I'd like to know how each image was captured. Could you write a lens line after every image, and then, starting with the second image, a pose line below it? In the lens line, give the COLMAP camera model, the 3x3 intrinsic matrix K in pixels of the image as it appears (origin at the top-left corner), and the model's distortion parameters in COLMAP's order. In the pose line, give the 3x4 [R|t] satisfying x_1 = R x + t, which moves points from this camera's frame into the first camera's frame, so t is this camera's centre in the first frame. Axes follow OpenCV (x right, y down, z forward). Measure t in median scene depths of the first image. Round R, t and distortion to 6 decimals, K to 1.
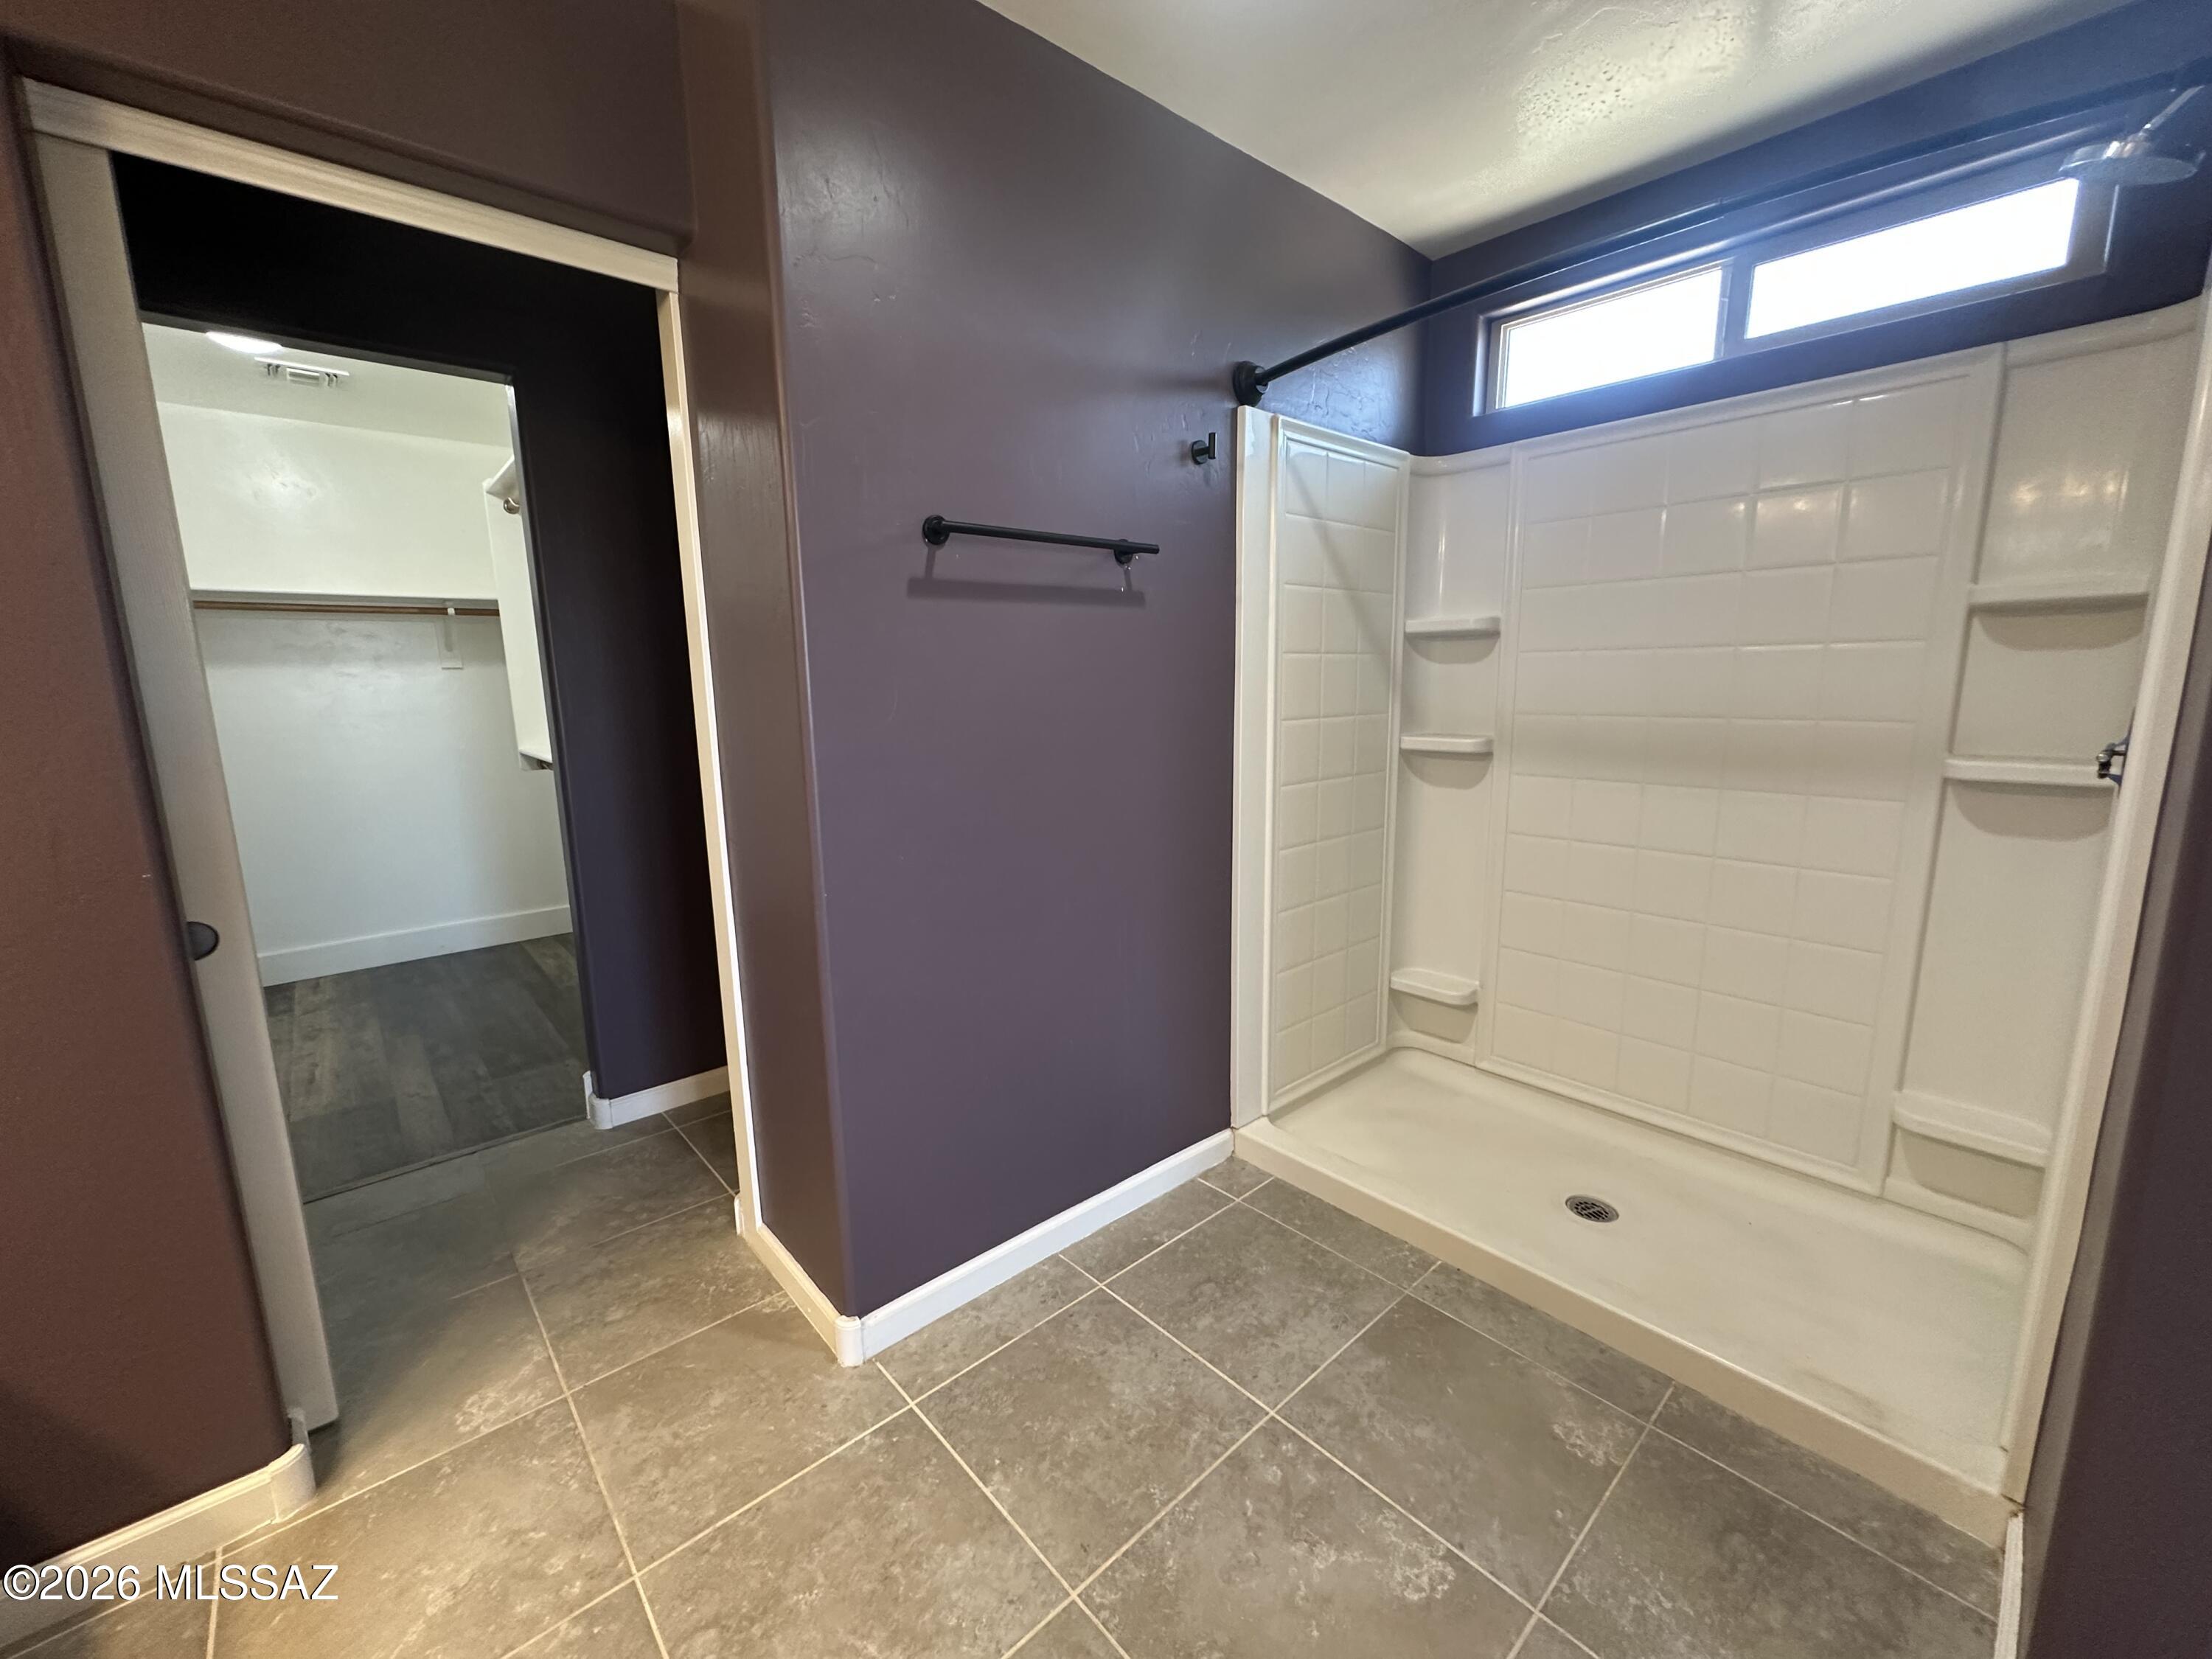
lens RADIAL K [[880.9, 0, 1111.6], [0, 880.9, 830.1], [0, 0, 1]] dist [-0.000731, 0.000839]
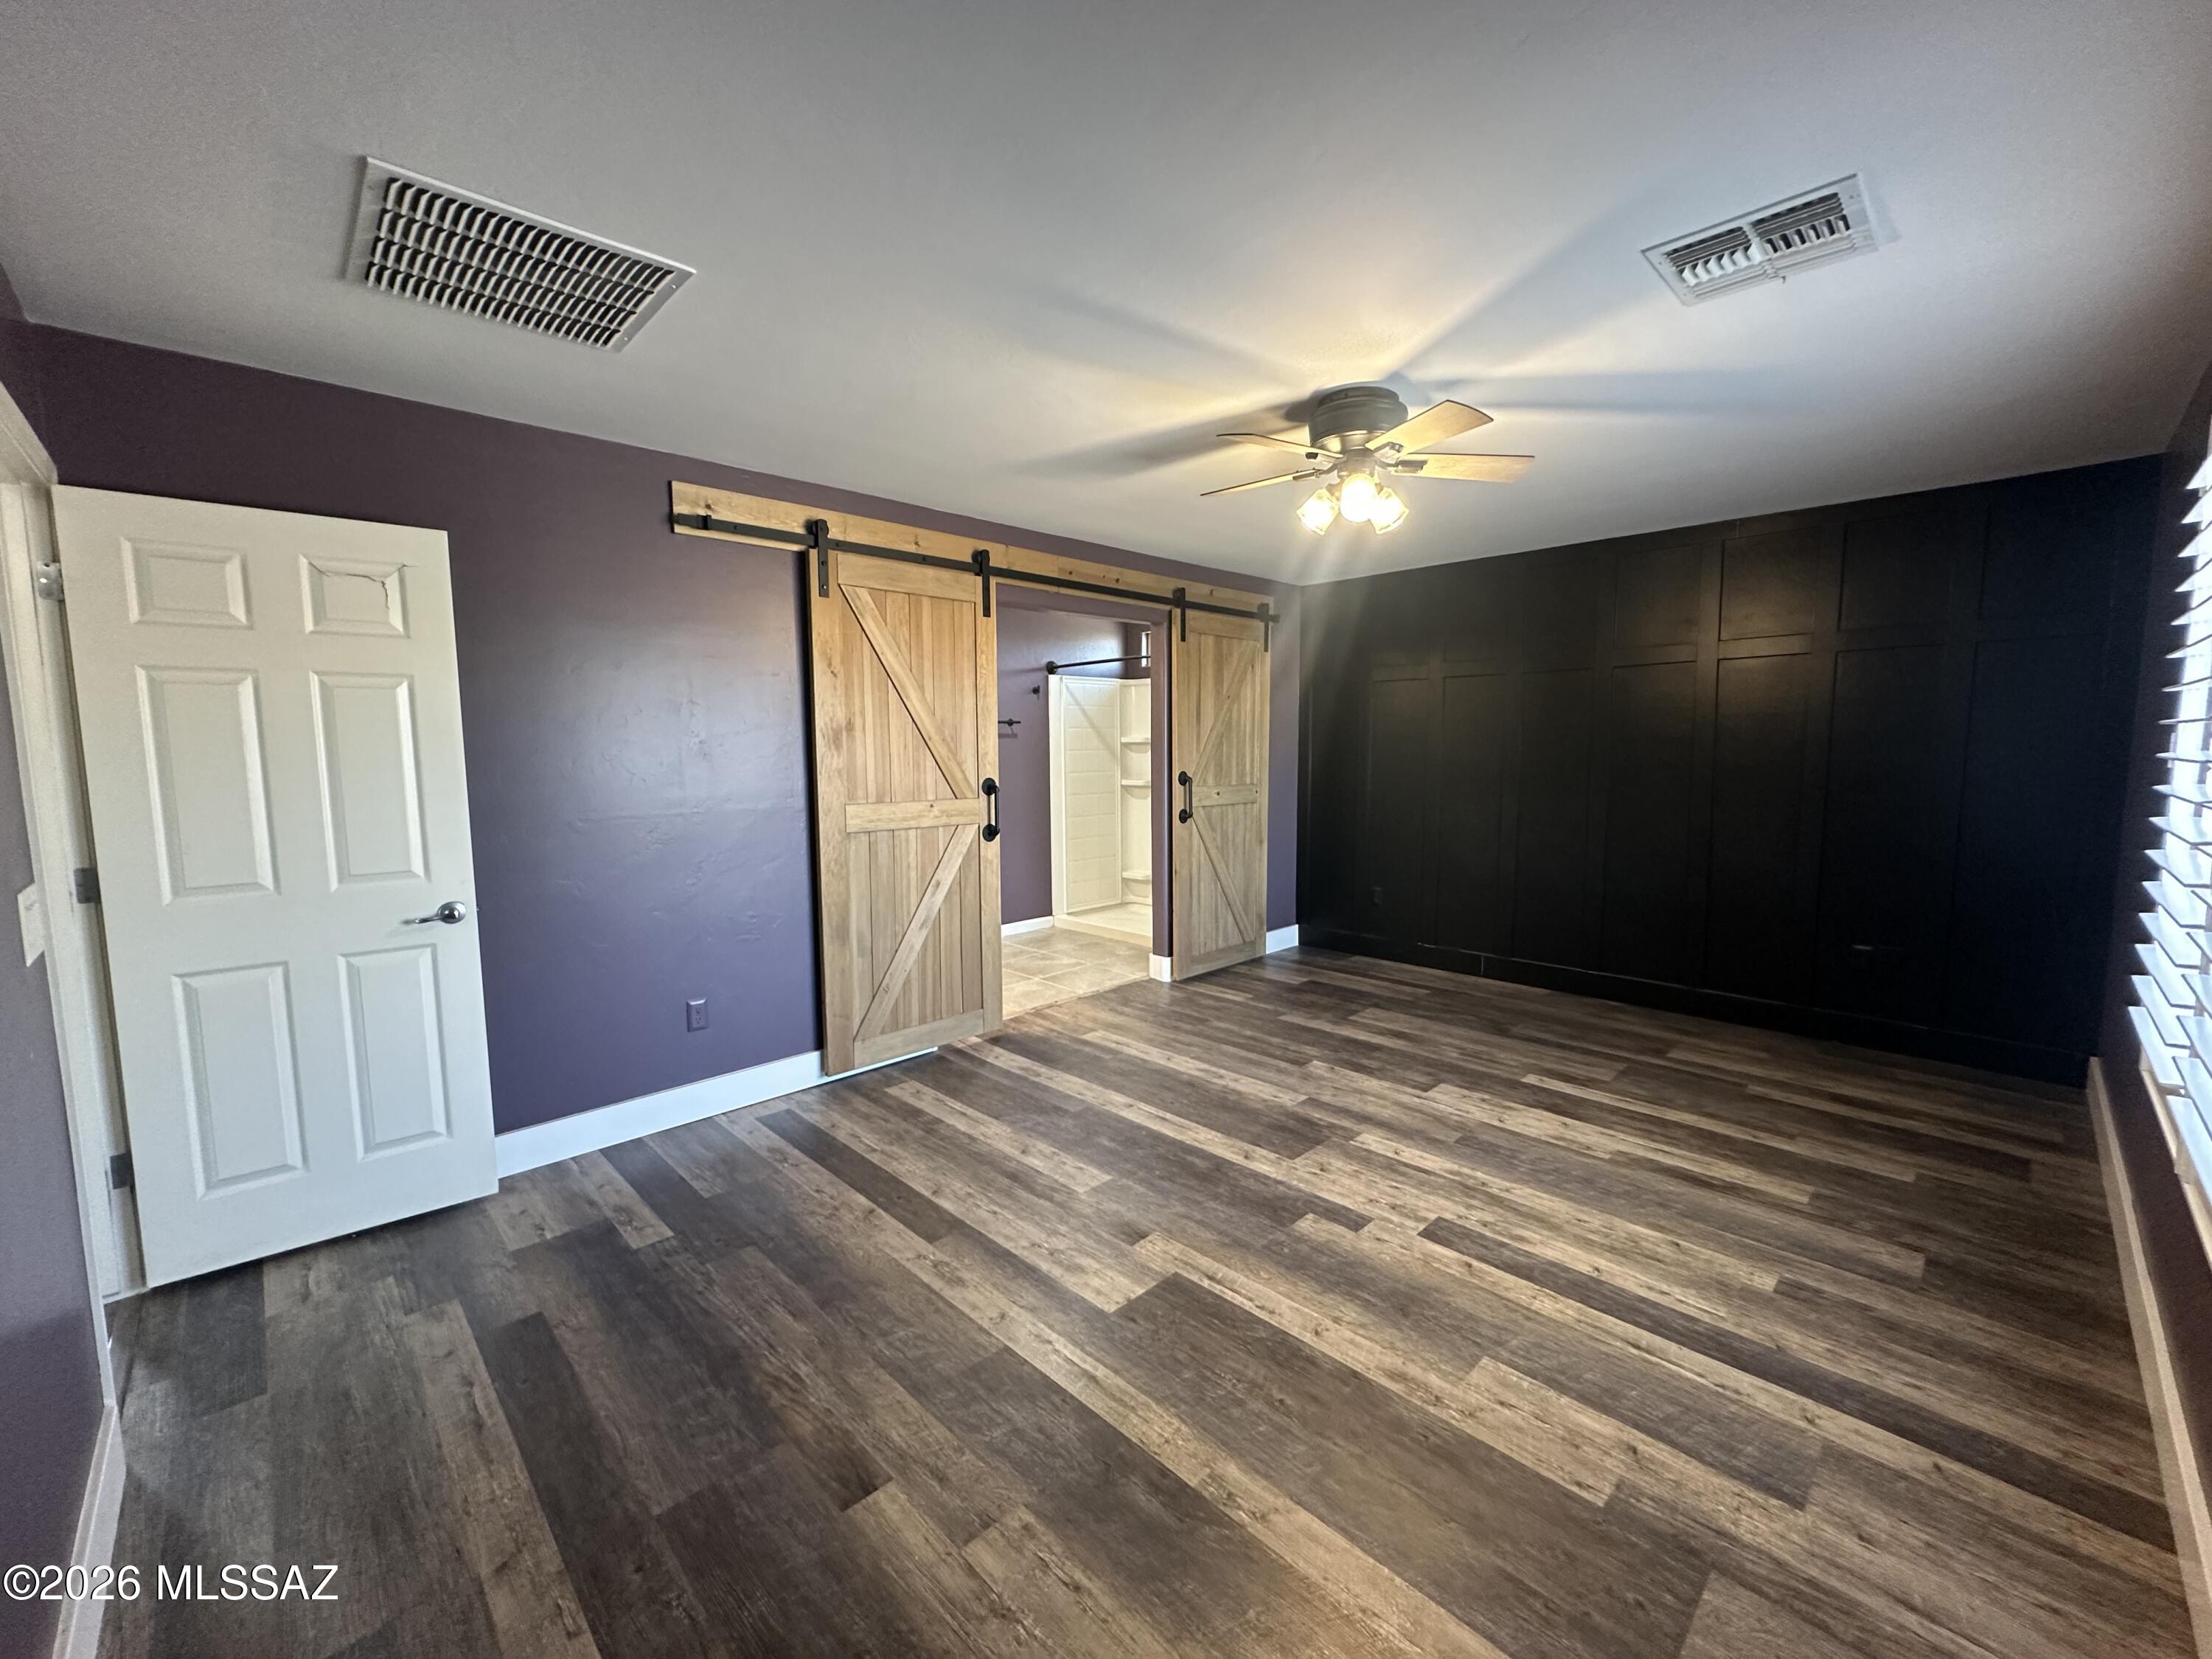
lens RADIAL K [[880.9, 0, 1108.2], [0, 880.9, 830.2], [0, 0, 1]] dist [-0.000731, 0.000839]
pose [[0.999208, 0.004784, 0.039501, 0.318072], [-0.001901, 0.997352, -0.072707, 0.422782], [-0.039745, 0.072574, 0.996571, -2.922963]]
